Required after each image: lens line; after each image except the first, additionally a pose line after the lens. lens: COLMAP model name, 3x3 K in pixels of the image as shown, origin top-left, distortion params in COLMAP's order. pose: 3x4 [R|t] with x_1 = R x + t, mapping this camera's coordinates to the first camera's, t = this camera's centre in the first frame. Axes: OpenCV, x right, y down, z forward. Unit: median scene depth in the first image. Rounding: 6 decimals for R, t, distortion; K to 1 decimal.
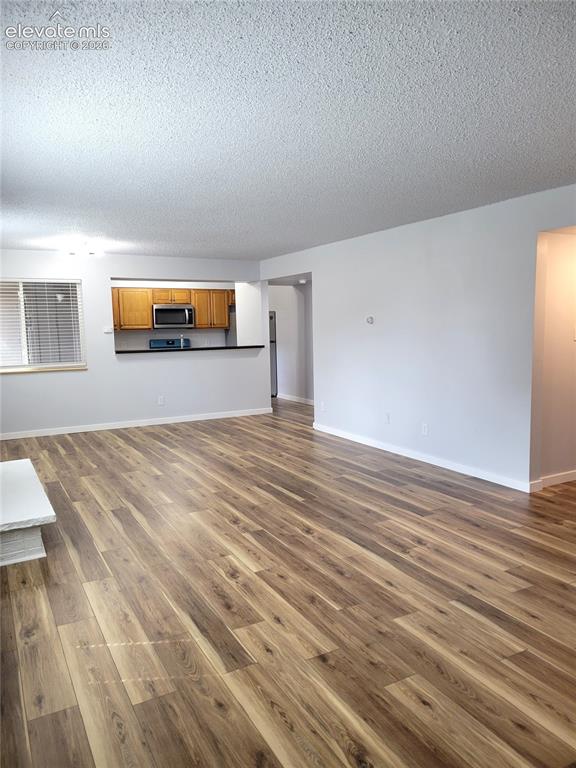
lens RADIAL K [[570.9, 0, 290.8], [0, 570.9, 378.0], [0, 0, 1]] dist [0.058081, -0.003590]
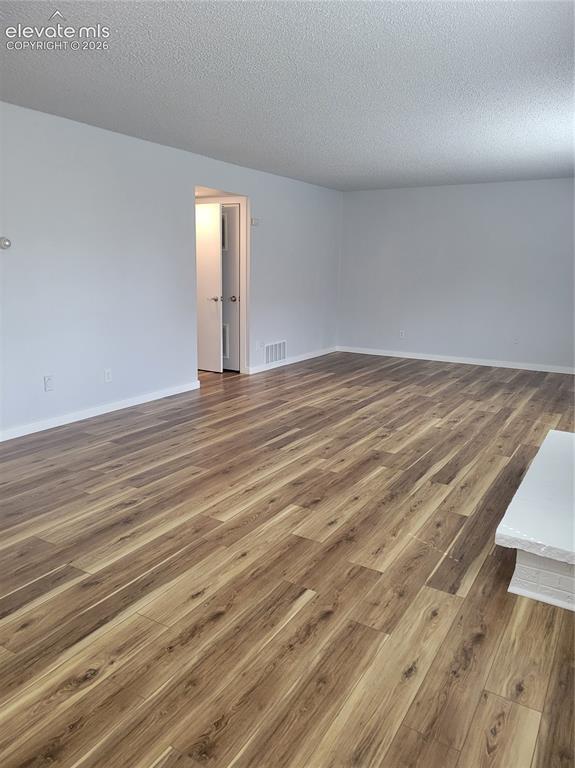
lens RADIAL K [[570.9, 0, 276.2], [0, 570.9, 366.8], [0, 0, 1]] dist [0.058081, -0.003590]
pose [[-0.491650, -0.143450, 0.858896, -0.760458], [0.076191, 0.975469, 0.206533, -0.102430], [-0.867453, 0.166982, -0.468659, 1.374122]]
